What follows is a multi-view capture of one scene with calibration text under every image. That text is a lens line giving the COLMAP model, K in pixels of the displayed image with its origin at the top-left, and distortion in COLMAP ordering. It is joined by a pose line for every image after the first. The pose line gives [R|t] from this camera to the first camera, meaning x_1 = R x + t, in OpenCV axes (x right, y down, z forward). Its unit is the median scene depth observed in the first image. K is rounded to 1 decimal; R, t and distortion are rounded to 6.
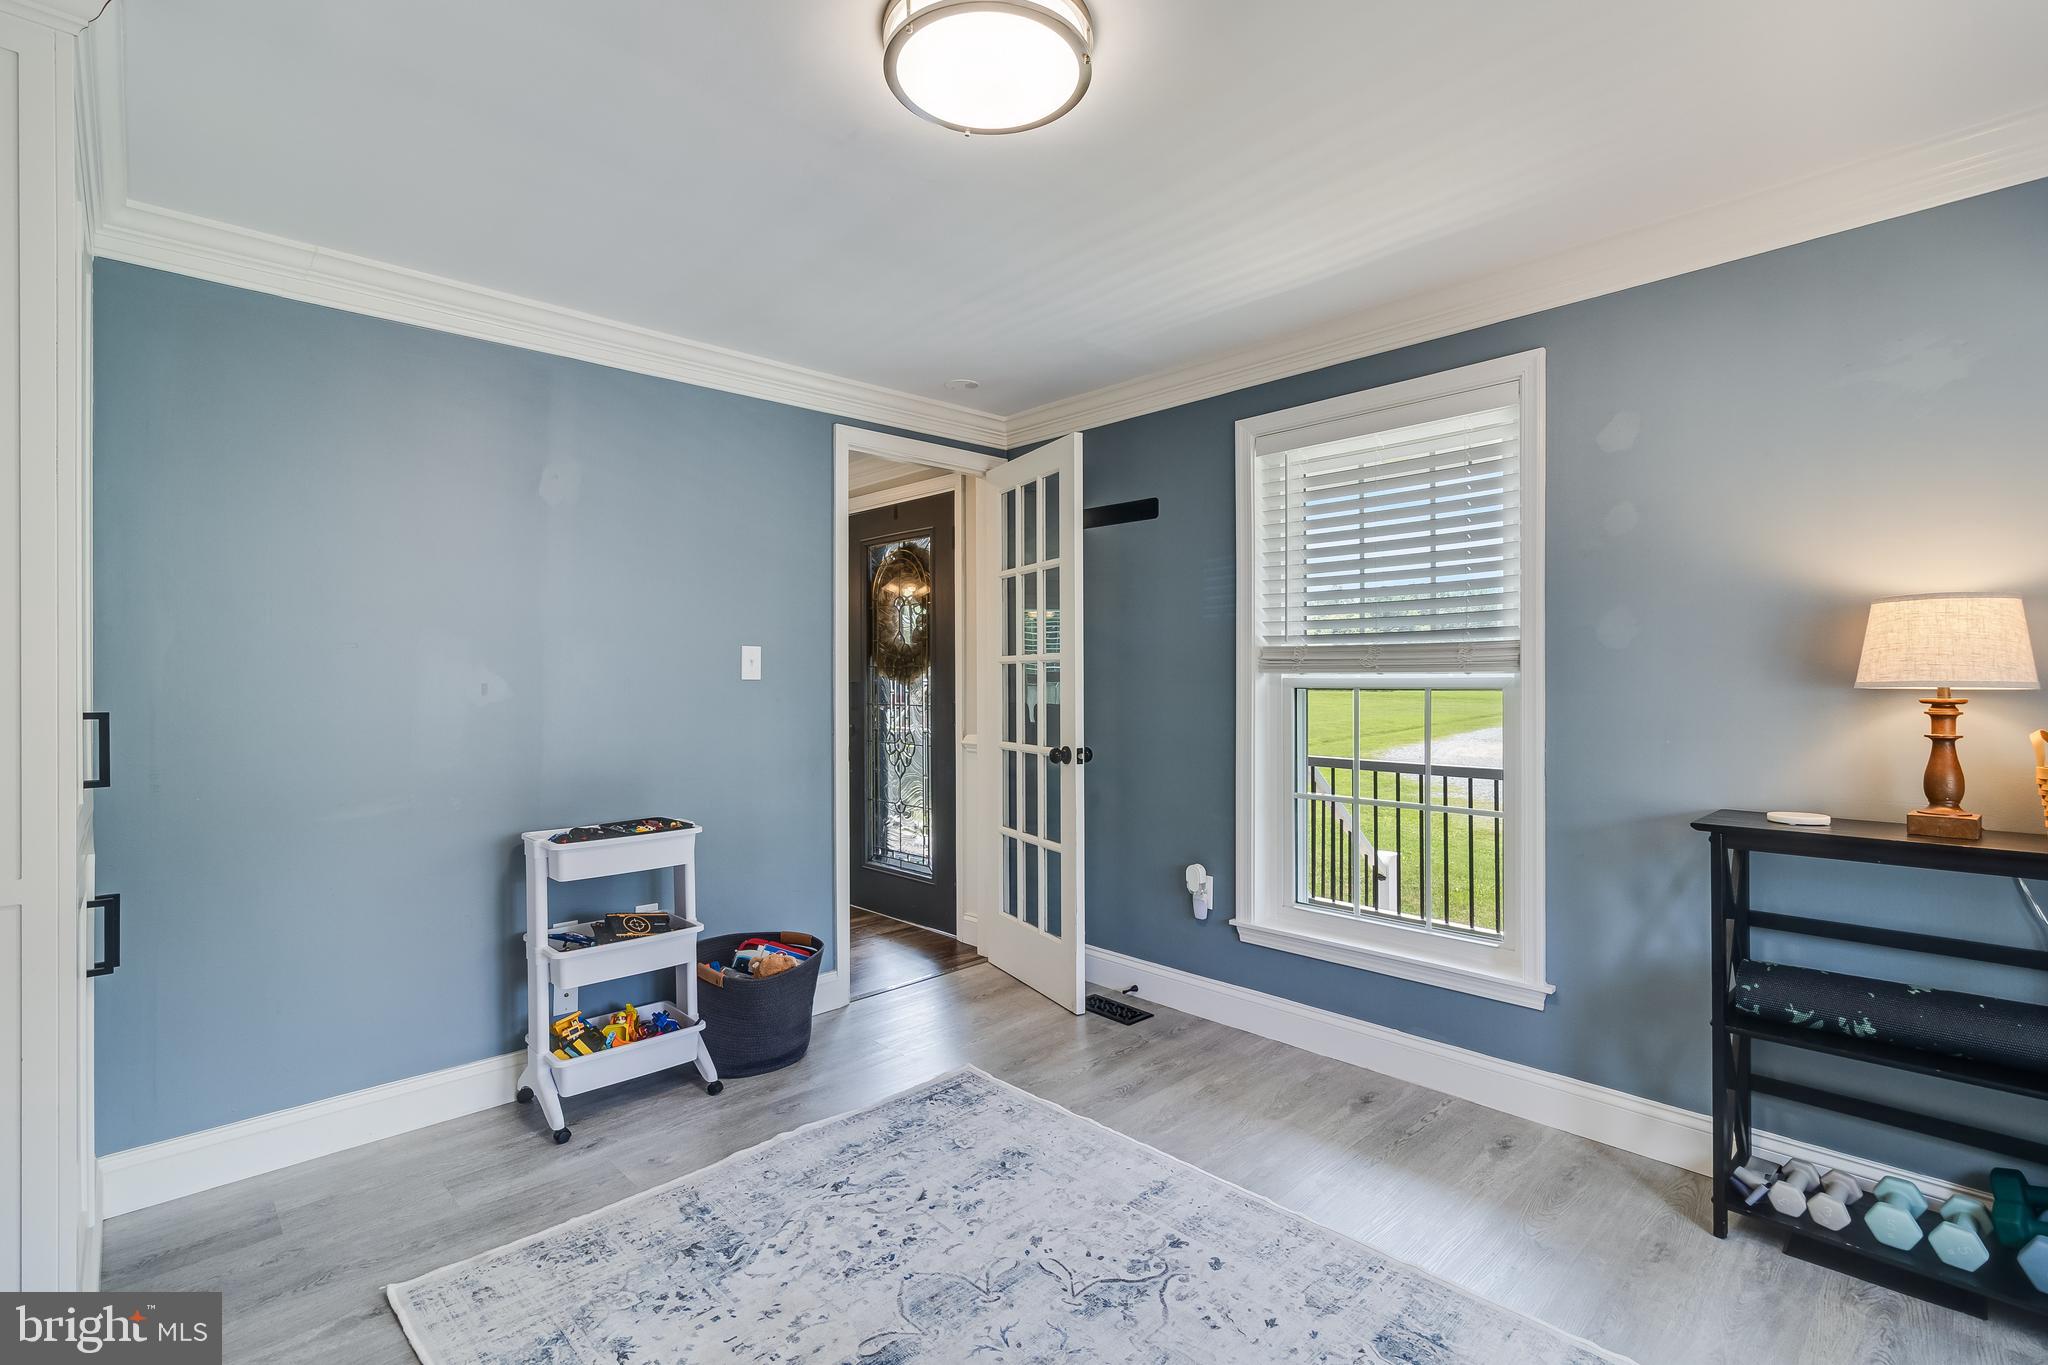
lens RADIAL K [[945.9, 0, 1024.0], [0, 945.9, 682.5], [0, 0, 1]] dist [0.002002, 0.000417]
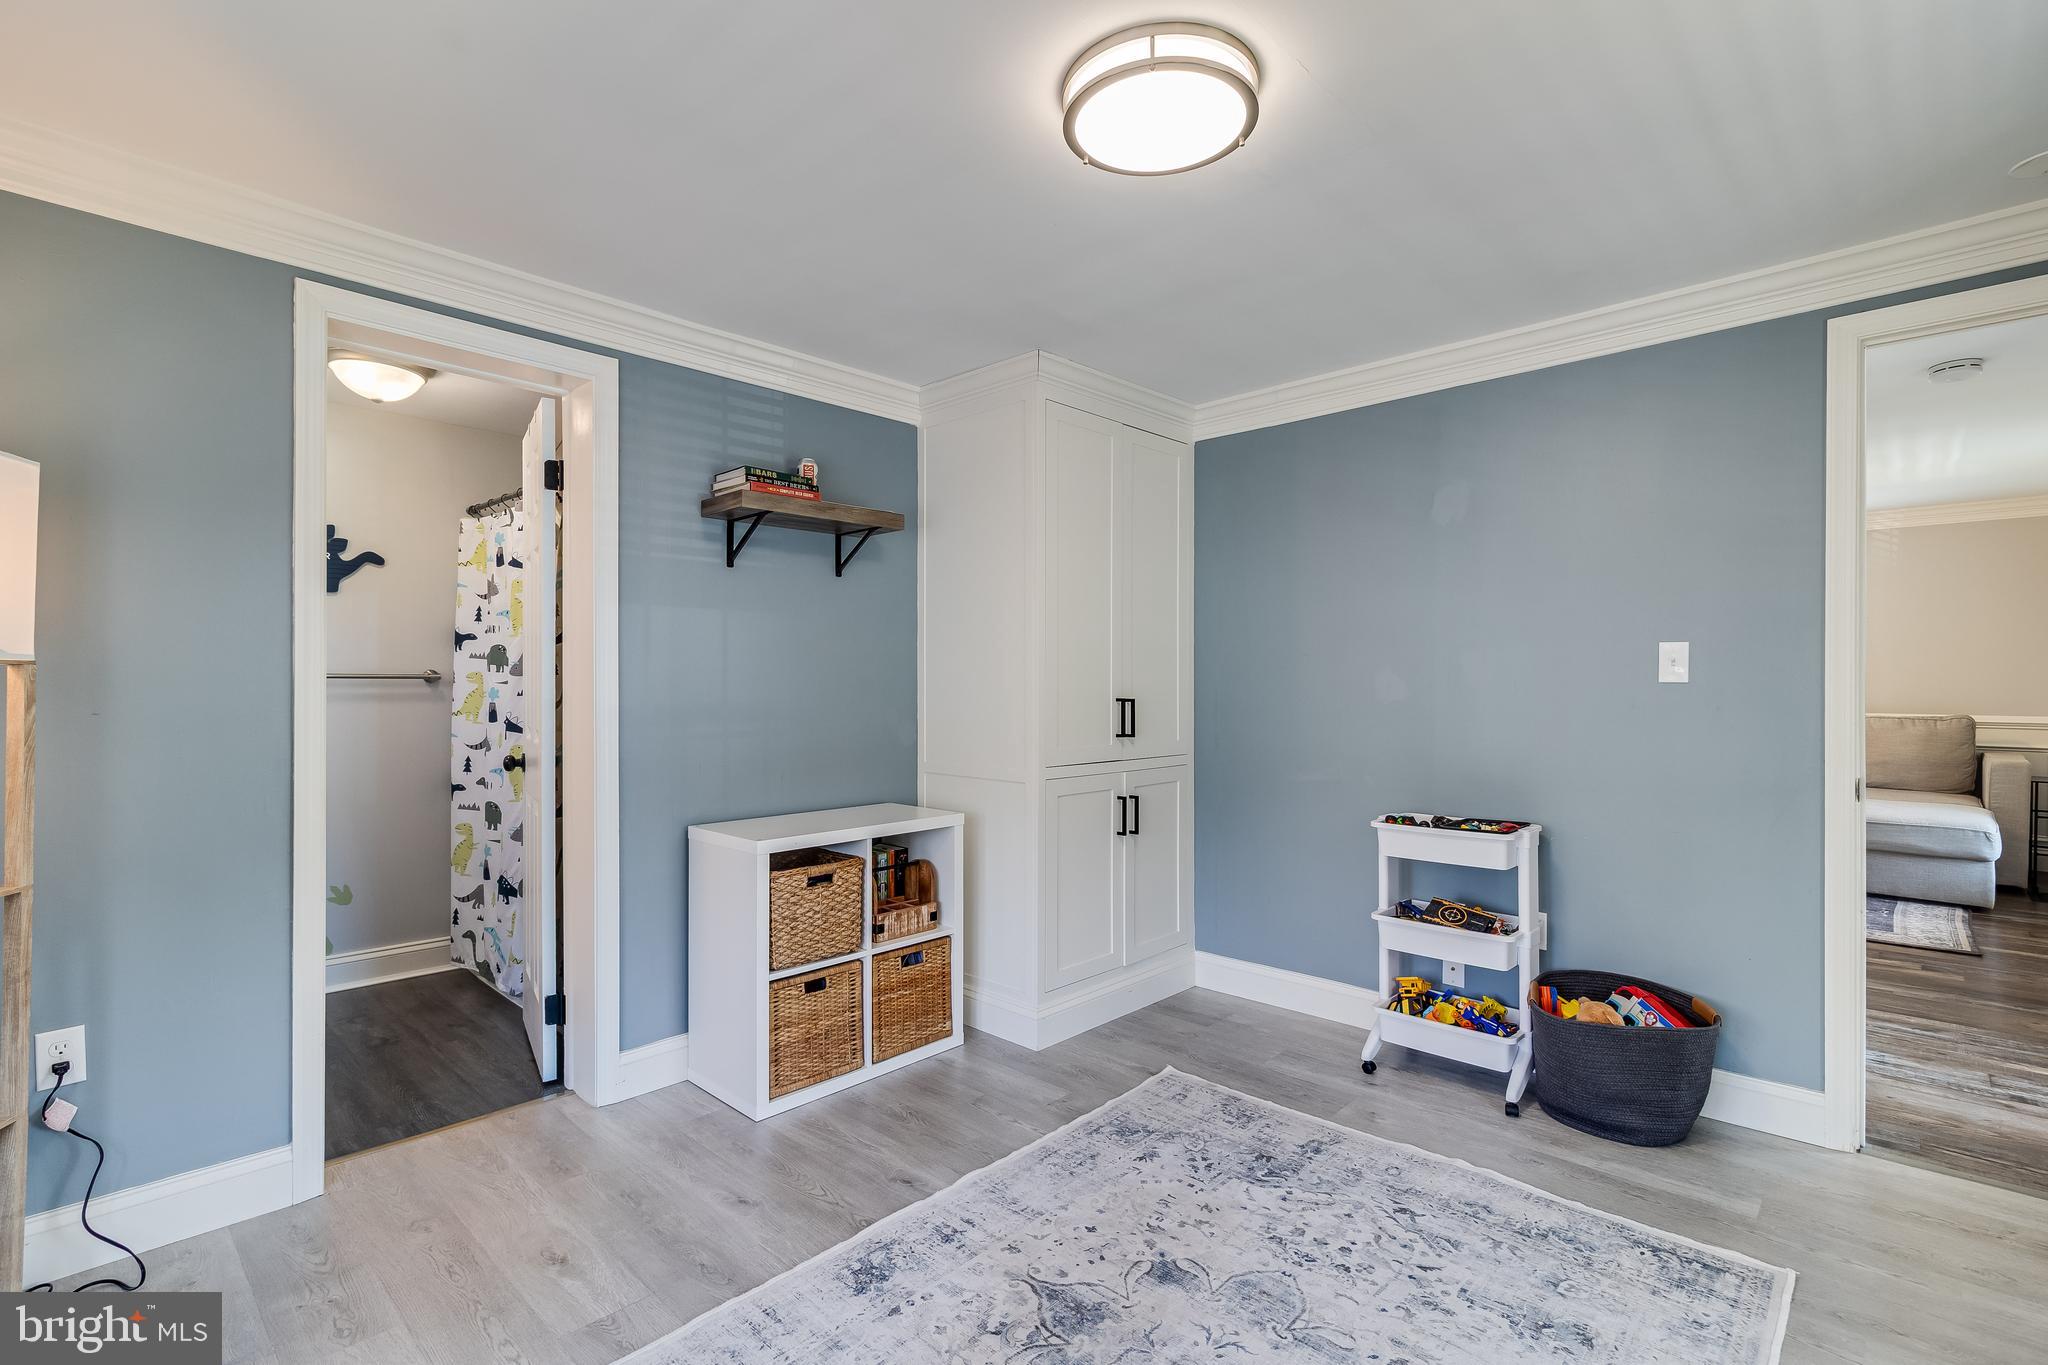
lens RADIAL K [[943.3, 0, 1027.5], [0, 943.3, 690.2], [0, 0, 1]] dist [0.001720, 0.000947]
pose [[0.051305, 0.013983, -0.998585, 0.804812], [-0.002953, 0.999900, 0.013850, -0.009716], [0.998679, 0.002238, 0.051341, 0.623365]]
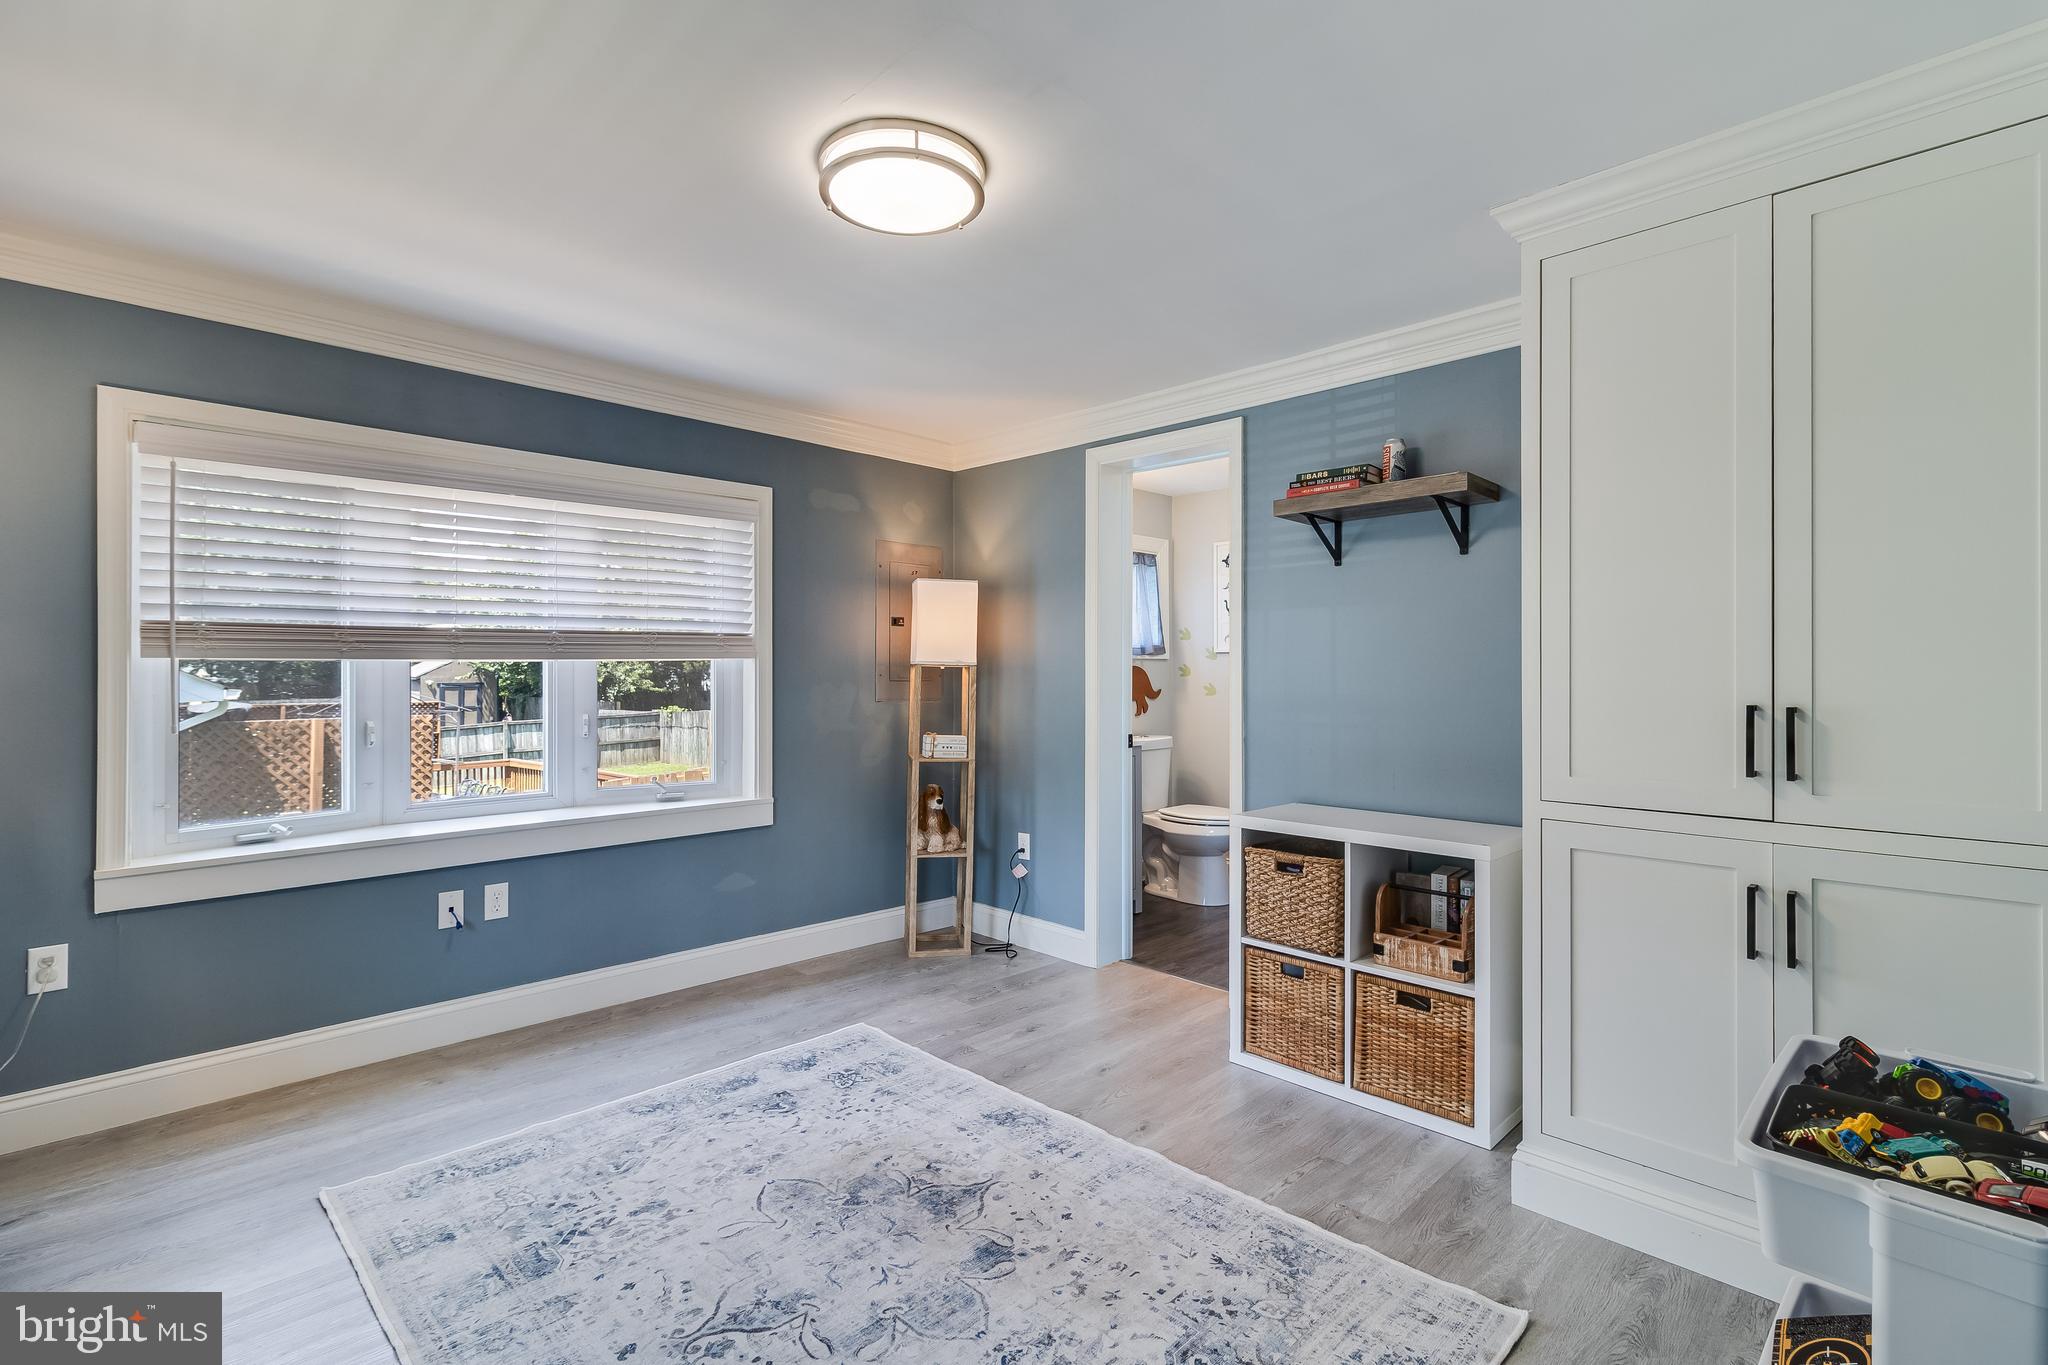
lens RADIAL K [[945.9, 0, 1024.0], [0, 945.9, 682.5], [0, 0, 1]] dist [0.002002, 0.000417]
pose [[-0.999767, 0.001899, -0.021509, -0.134941], [0.001725, 0.999966, 0.008079, -0.002275], [0.021524, 0.008040, -0.999736, 1.769313]]
